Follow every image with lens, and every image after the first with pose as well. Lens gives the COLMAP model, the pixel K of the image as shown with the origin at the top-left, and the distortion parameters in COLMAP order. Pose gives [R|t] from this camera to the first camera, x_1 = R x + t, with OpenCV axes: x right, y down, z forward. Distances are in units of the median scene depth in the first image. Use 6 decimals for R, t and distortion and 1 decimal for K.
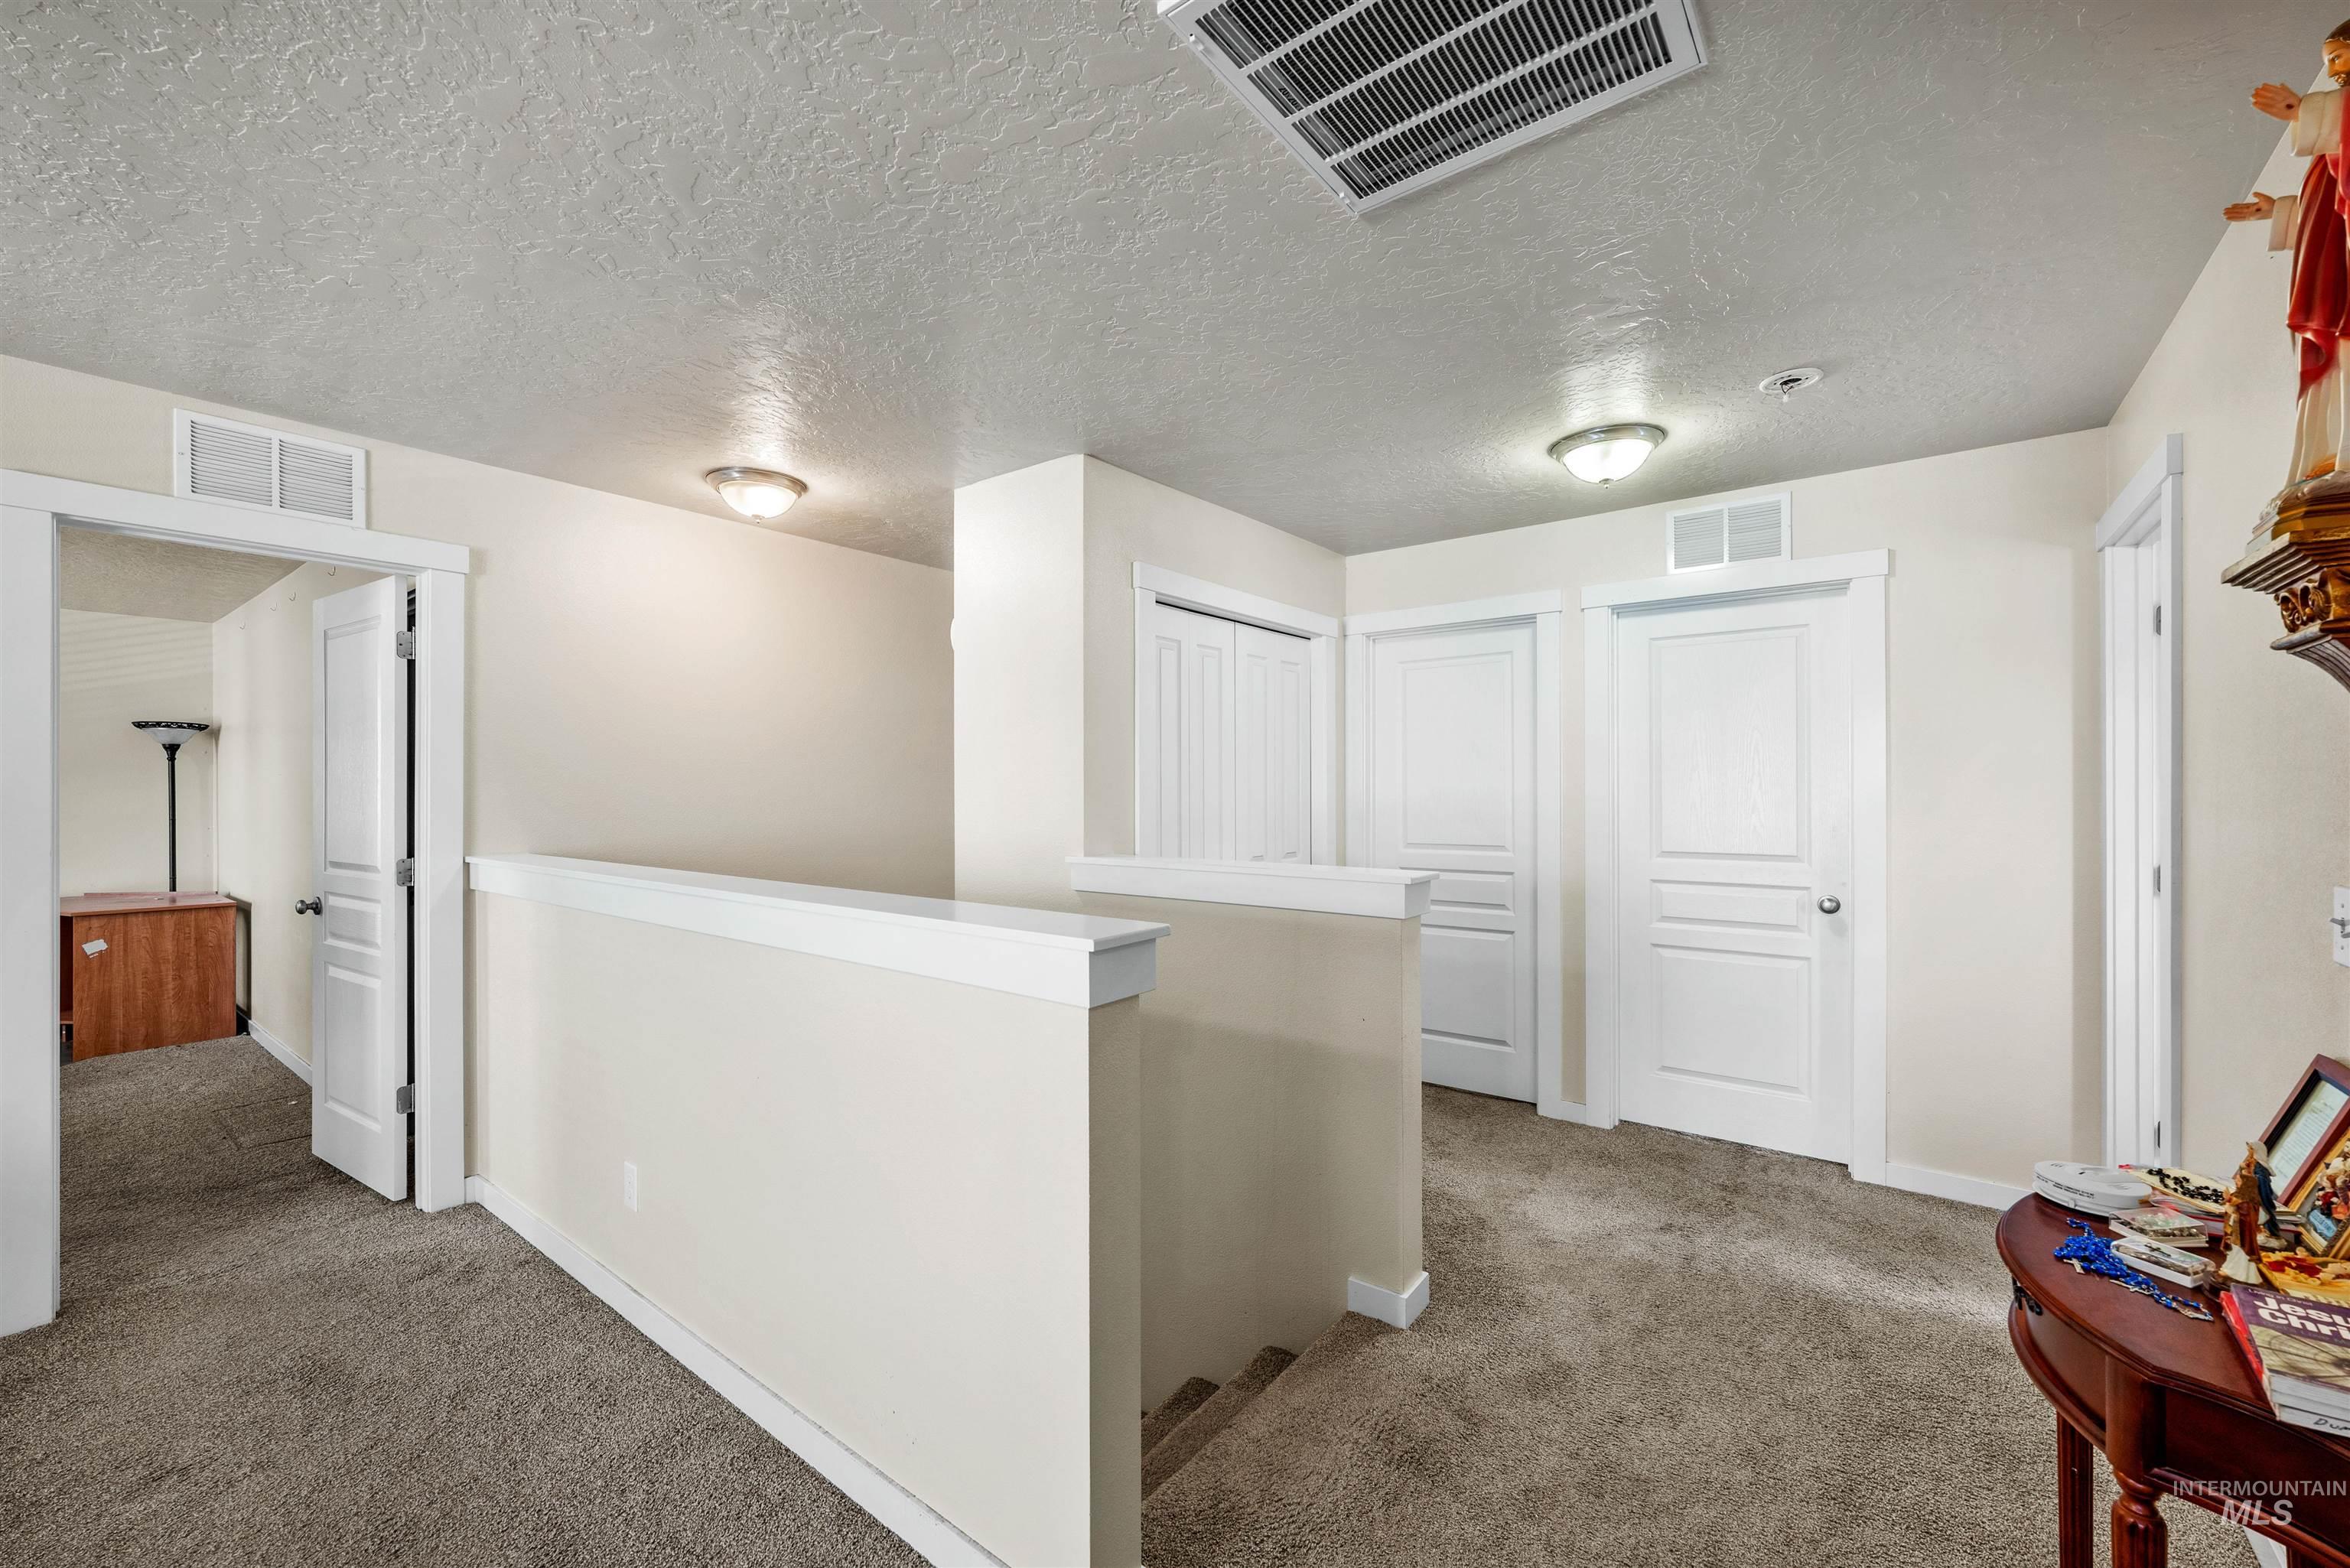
lens RADIAL K [[940.1, 0, 1179.4], [0, 940.1, 787.6], [0, 0, 1]] dist [-0.000194, 0.000219]
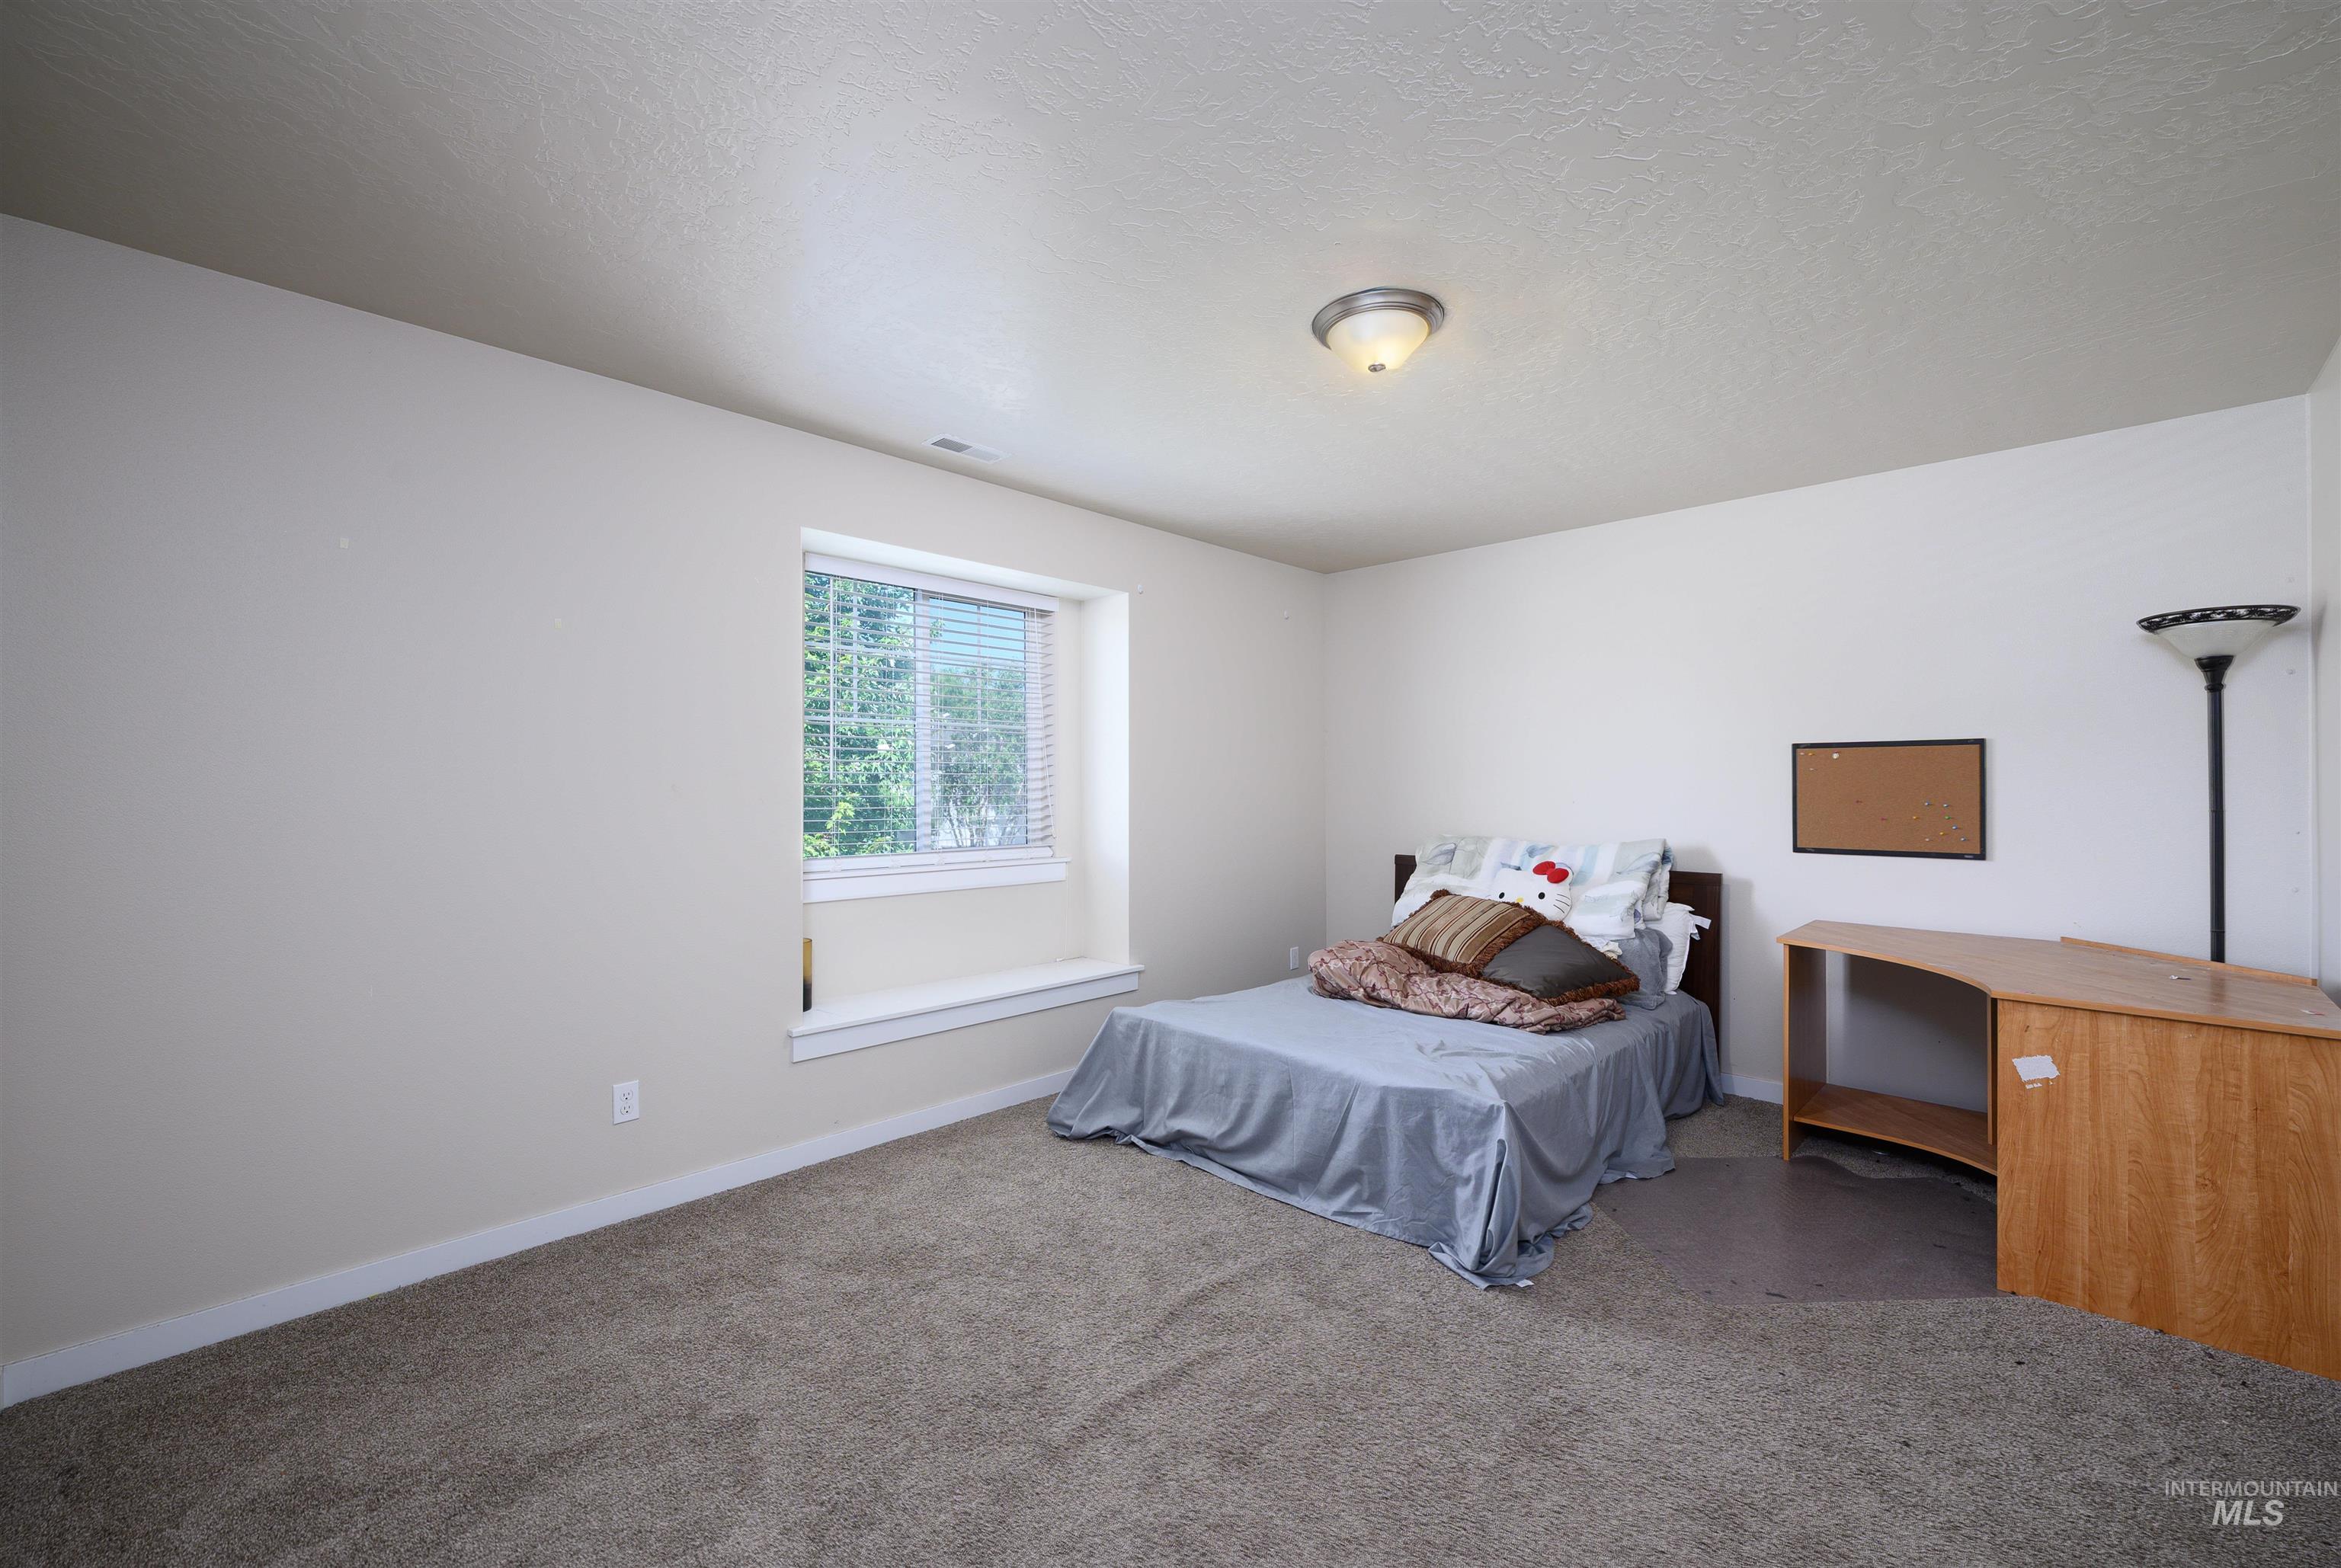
lens RADIAL K [[936.4, 0, 1174.9], [0, 936.4, 787.6], [0, 0, 1]] dist [-0.000194, 0.000219]
pose [[-0.120385, 0.003785, -0.992720, -0.603350], [0.005383, 0.999981, 0.003160, 0.019284], [0.992713, -0.004963, -0.120403, 0.601153]]
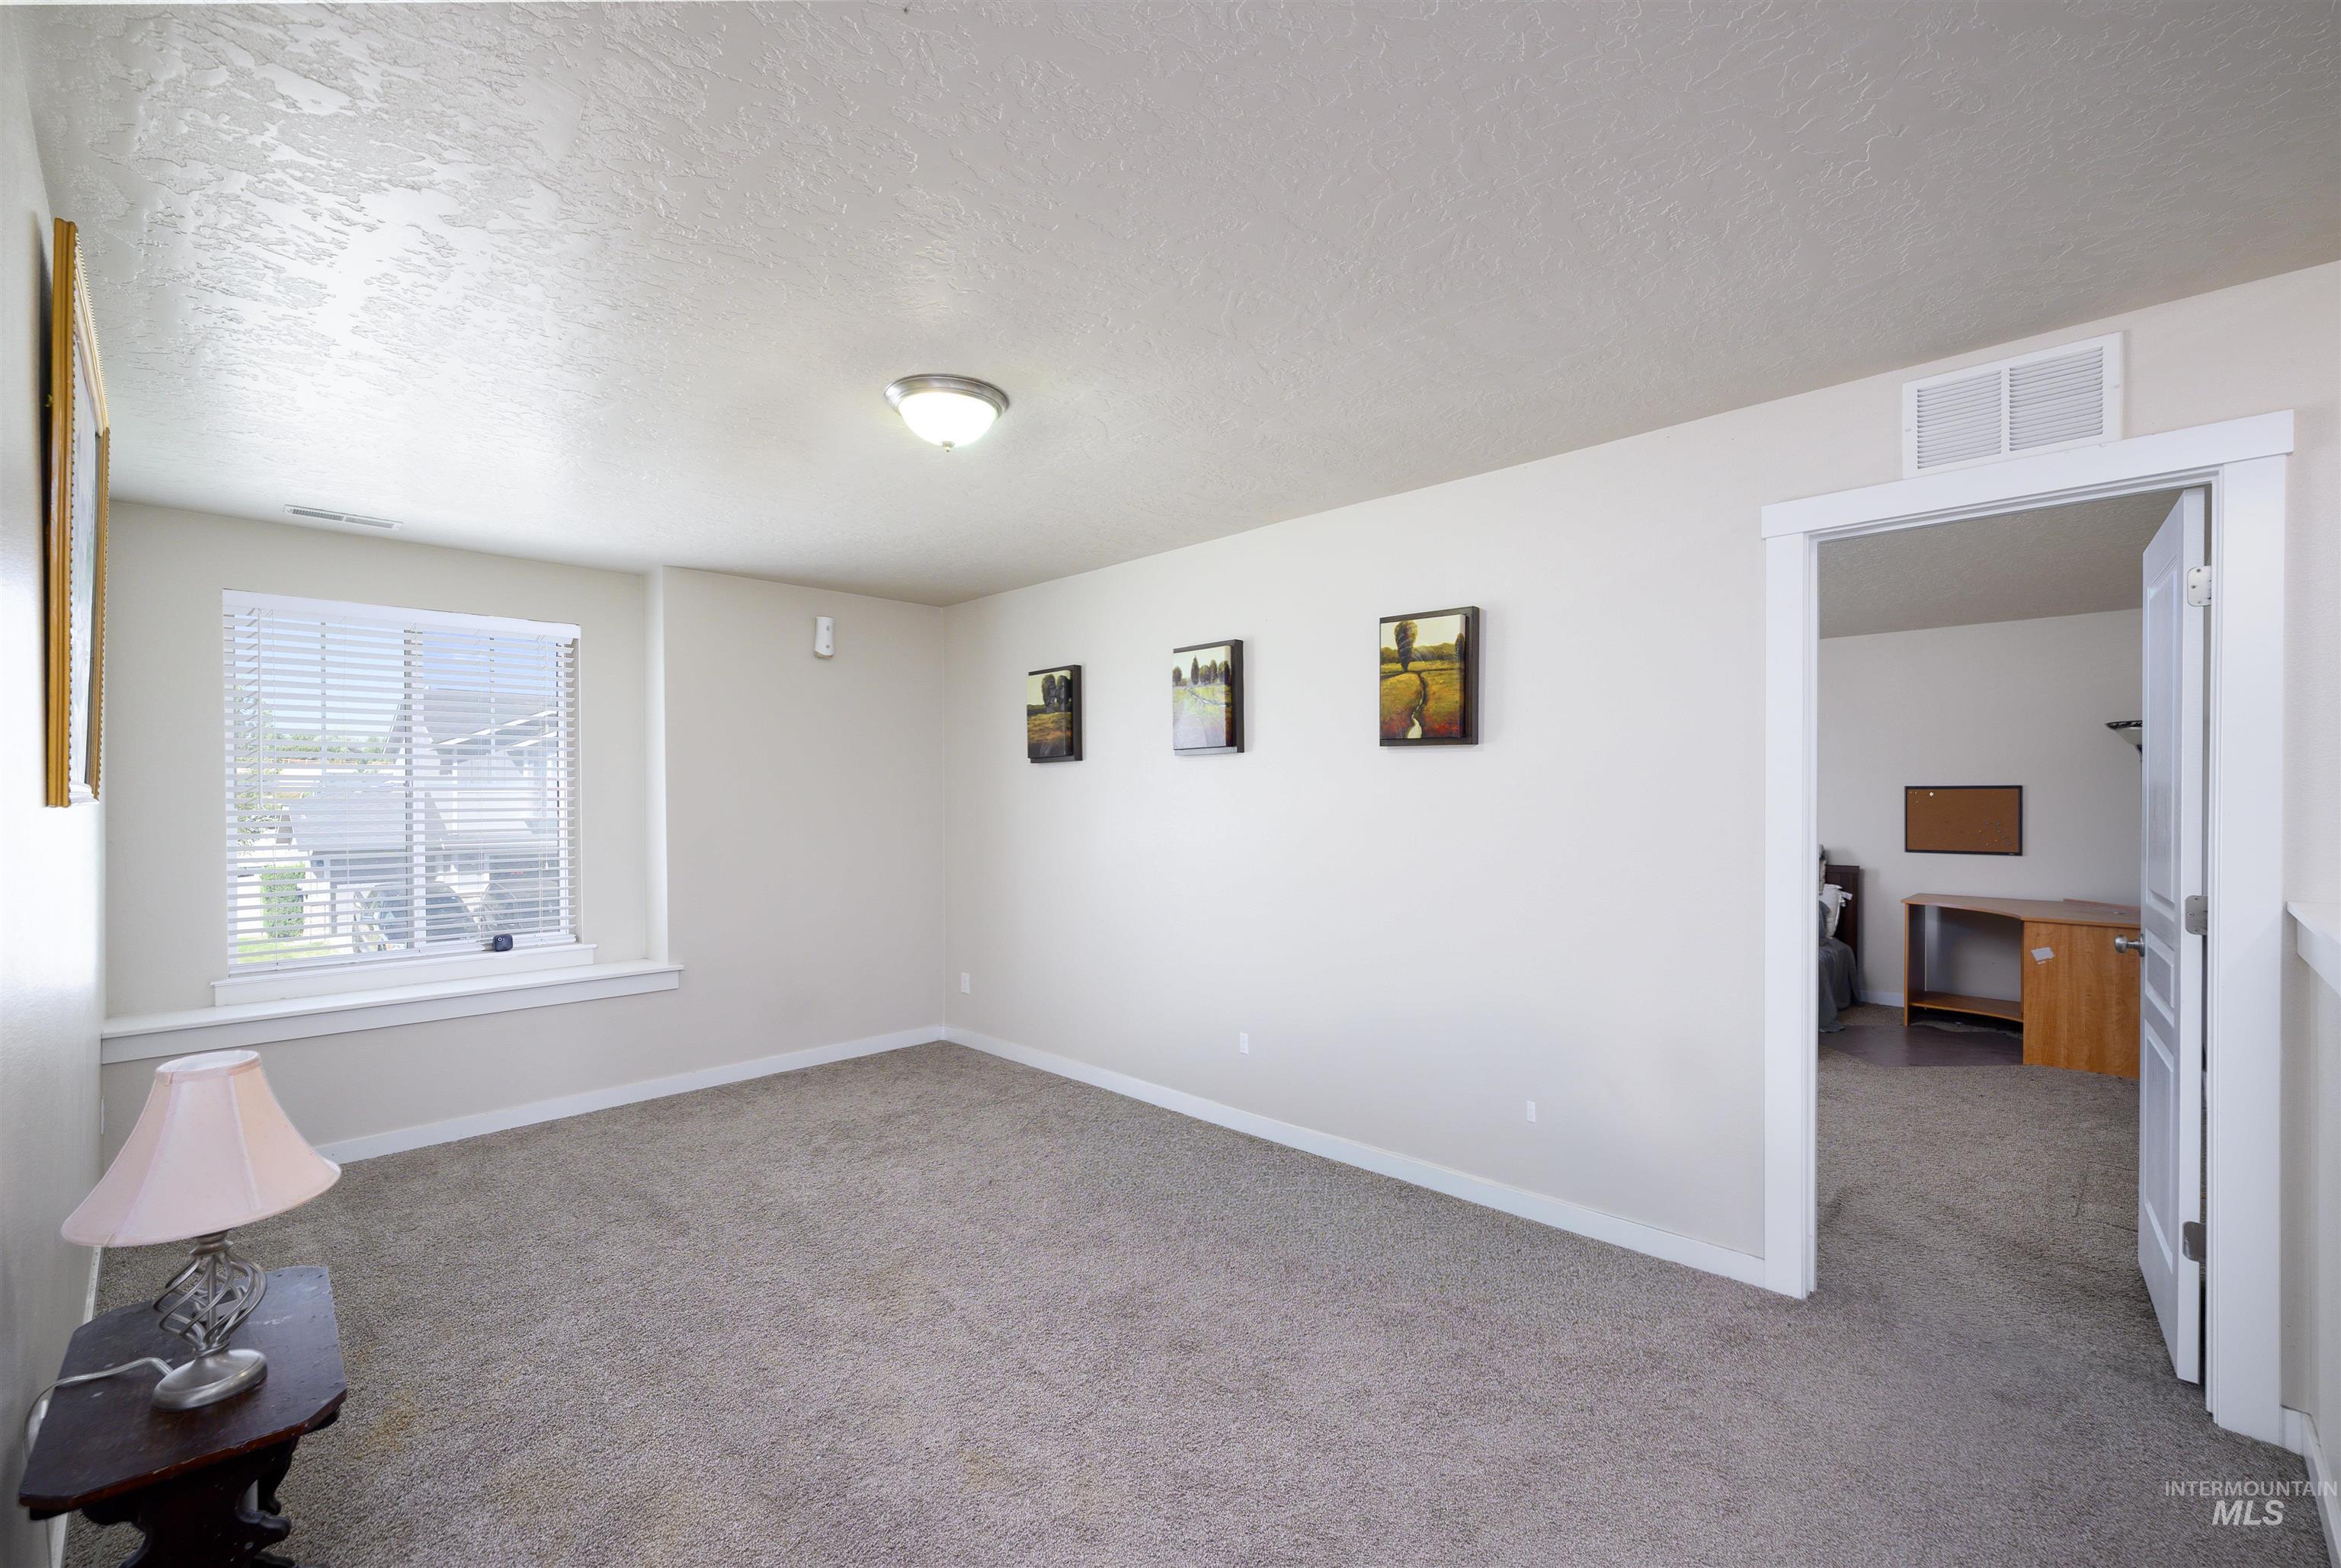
lens RADIAL K [[997.7, 0, 1175.5], [0, 997.7, 809.4], [0, 0, 1]] dist [0.001321, 0.000129]
pose [[-0.119801, 0.012502, -0.992719, -0.001597], [0.005509, 0.999914, 0.011928, -0.000867], [0.992783, -0.004040, -0.119859, 0.214466]]
